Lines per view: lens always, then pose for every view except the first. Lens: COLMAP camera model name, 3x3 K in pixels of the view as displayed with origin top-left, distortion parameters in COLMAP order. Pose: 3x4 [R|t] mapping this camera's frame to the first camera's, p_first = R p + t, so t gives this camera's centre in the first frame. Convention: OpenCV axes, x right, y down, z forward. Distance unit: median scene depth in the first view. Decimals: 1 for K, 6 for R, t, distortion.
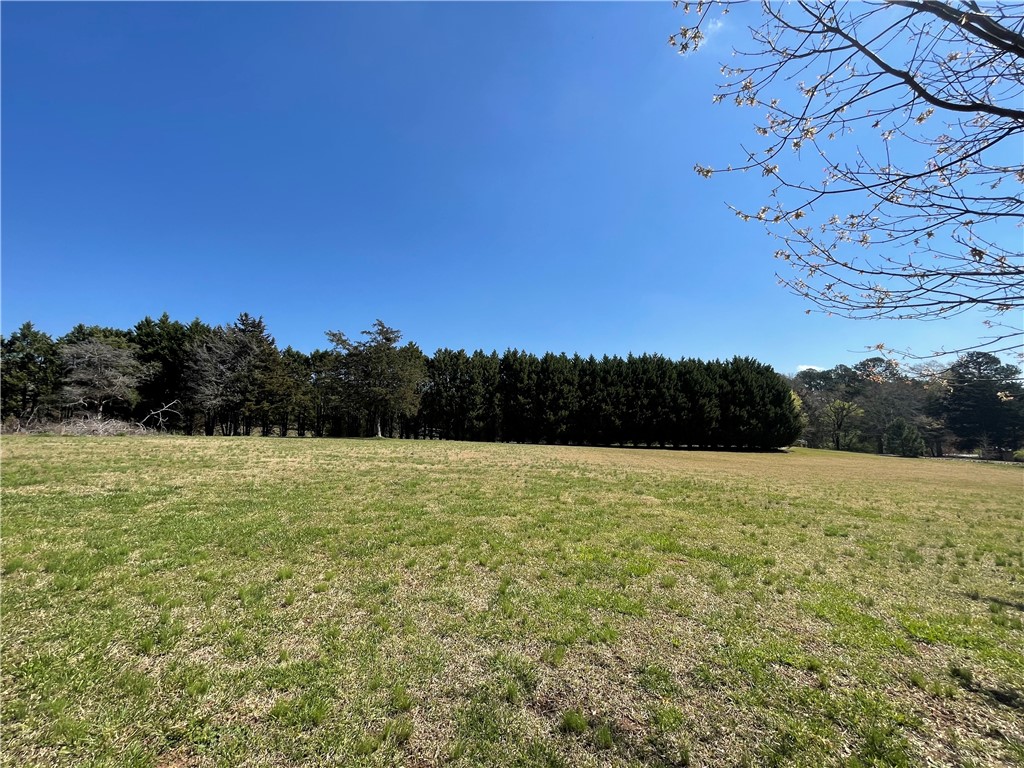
lens RADIAL K [[413.6, 0, 518.1], [0, 413.6, 378.9], [0, 0, 1]] dist [-0.002303, -0.000298]
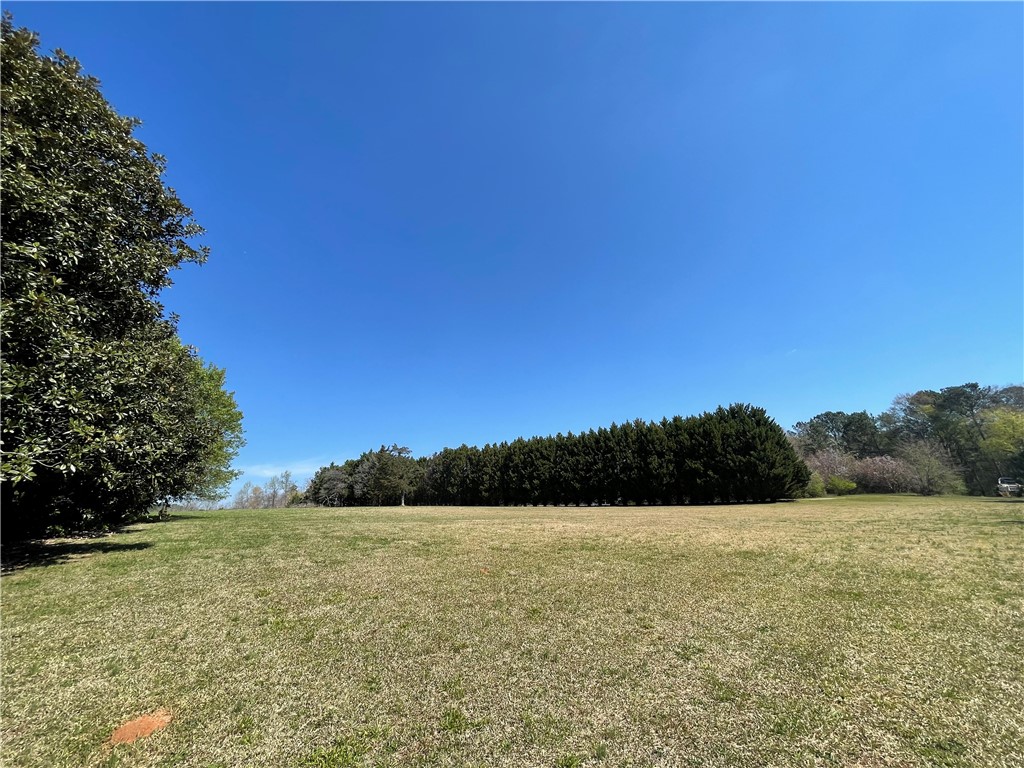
lens RADIAL K [[413.6, 0, 518.1], [0, 413.6, 378.9], [0, 0, 1]] dist [-0.002303, -0.000298]
pose [[0.746493, -0.239802, -0.620679, 0.965116], [0.128247, 0.967164, -0.219425, 0.045948], [0.652917, 0.084199, 0.752735, -0.072940]]
